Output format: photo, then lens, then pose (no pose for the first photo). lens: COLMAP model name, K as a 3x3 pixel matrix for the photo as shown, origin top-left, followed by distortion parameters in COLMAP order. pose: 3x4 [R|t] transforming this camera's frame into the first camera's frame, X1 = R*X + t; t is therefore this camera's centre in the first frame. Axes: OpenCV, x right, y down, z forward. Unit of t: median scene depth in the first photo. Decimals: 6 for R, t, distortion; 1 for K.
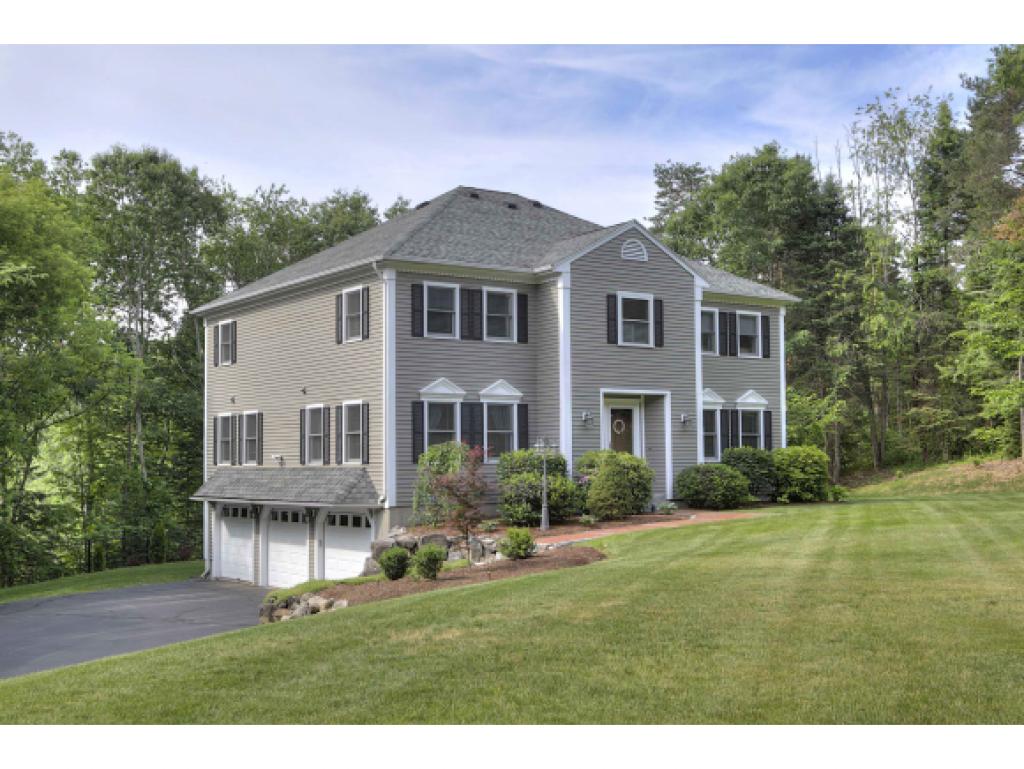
lens RADIAL K [[1197.3, 0, 512.0], [0, 1197.3, 384.5], [0, 0, 1]] dist [0.043307, 0.047234]
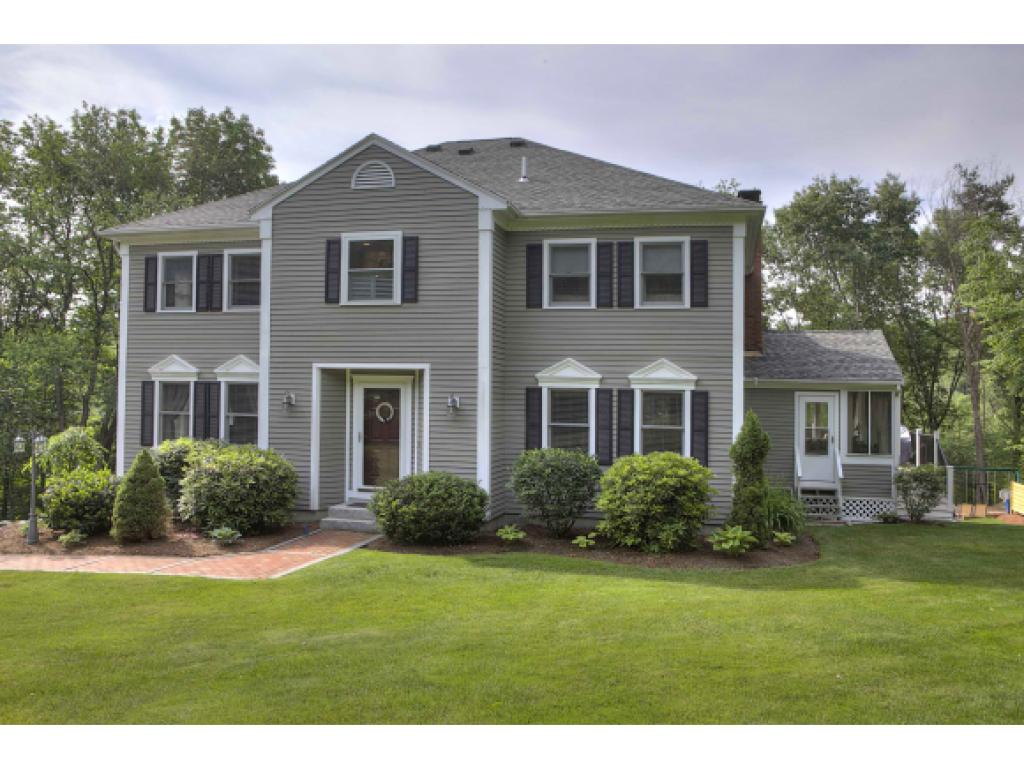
lens RADIAL K [[800.1, 0, 512.0], [0, 800.1, 384.5], [0, 0, 1]] dist [-0.109993, 0.097225]
pose [[0.665766, 0.005676, -0.746139, 0.475607], [0.023340, 0.999323, 0.028427, 0.004823], [0.745795, -0.036341, 0.665184, 0.665488]]
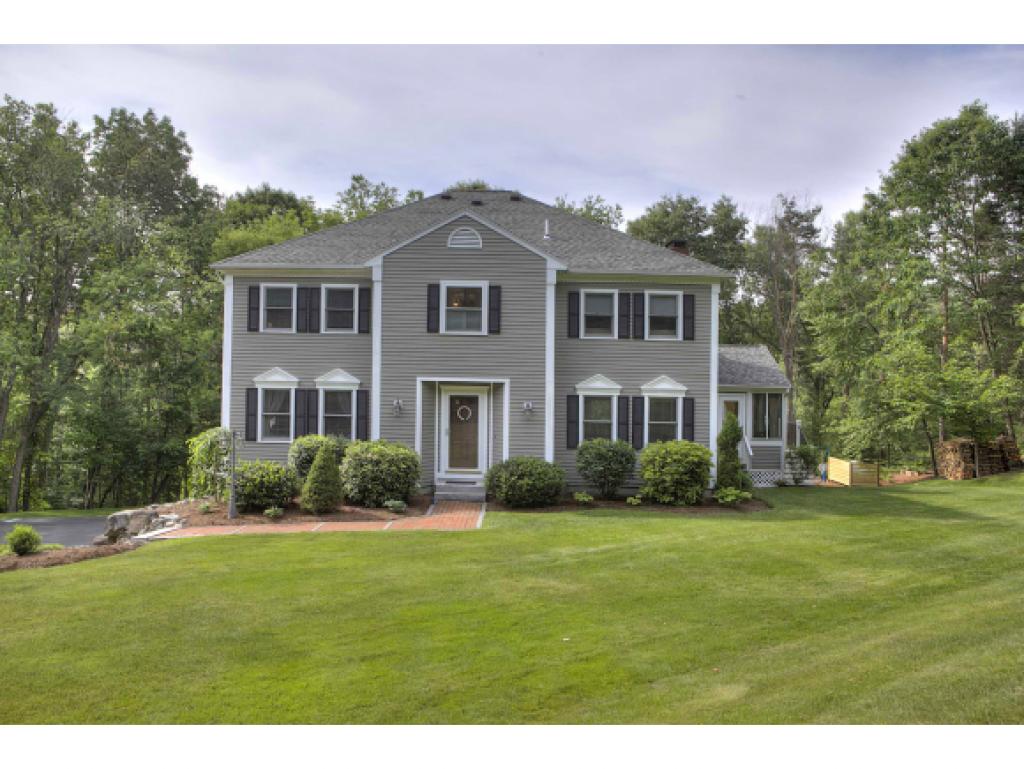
lens RADIAL K [[800.1, 0, 512.0], [0, 800.1, 384.5], [0, 0, 1]] dist [-0.109993, 0.097225]
pose [[0.820426, 0.021611, -0.571345, 0.467146], [0.010652, 0.998534, 0.053065, -0.022713], [0.571654, -0.049622, 0.818993, 0.429559]]
